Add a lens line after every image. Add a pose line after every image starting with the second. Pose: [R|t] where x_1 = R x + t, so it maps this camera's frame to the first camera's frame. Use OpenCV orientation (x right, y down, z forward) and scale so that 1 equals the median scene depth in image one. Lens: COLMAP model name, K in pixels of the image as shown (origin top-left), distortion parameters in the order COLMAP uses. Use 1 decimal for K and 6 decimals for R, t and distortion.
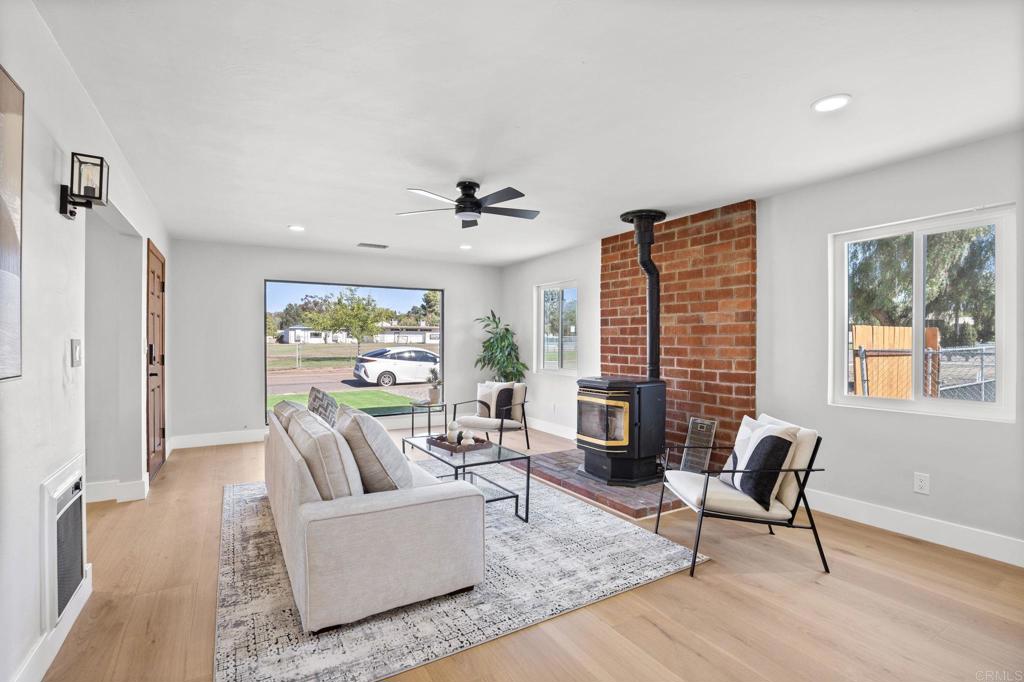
lens RADIAL K [[479.8, 0, 506.3], [0, 479.8, 342.7], [0, 0, 1]] dist [-0.026291, 0.000839]
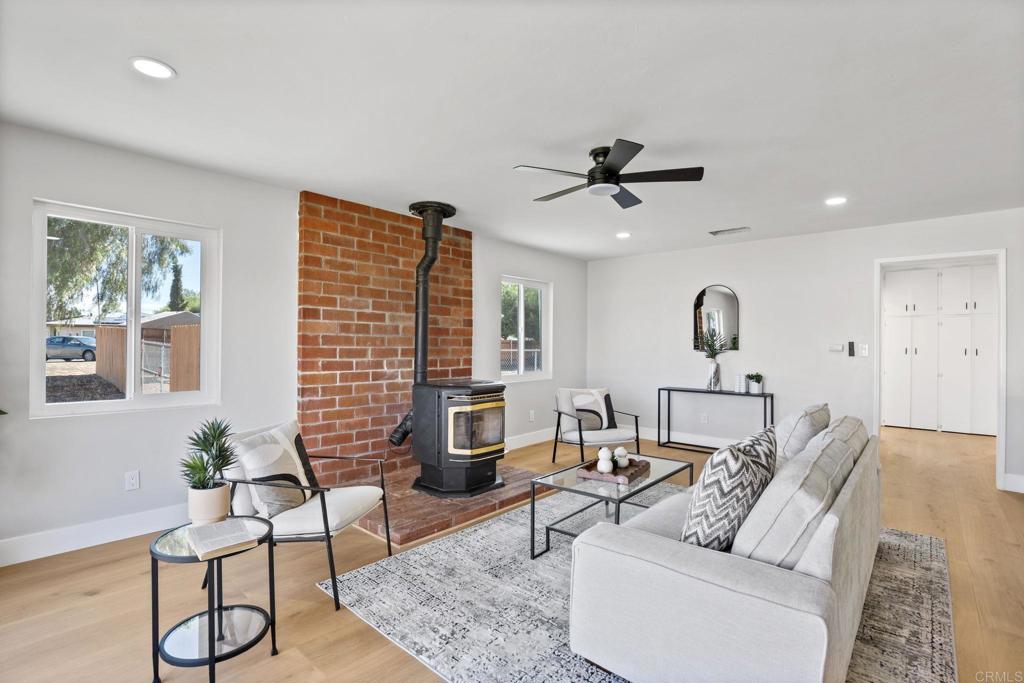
lens RADIAL K [[479.8, 0, 506.3], [0, 479.8, 343.2], [0, 0, 1]] dist [-0.026291, 0.000839]
pose [[-0.309861, -0.004745, 0.950770, -0.687621], [-0.007981, 0.999965, 0.002389, -0.004467], [-0.950748, -0.006847, -0.309888, 1.206680]]
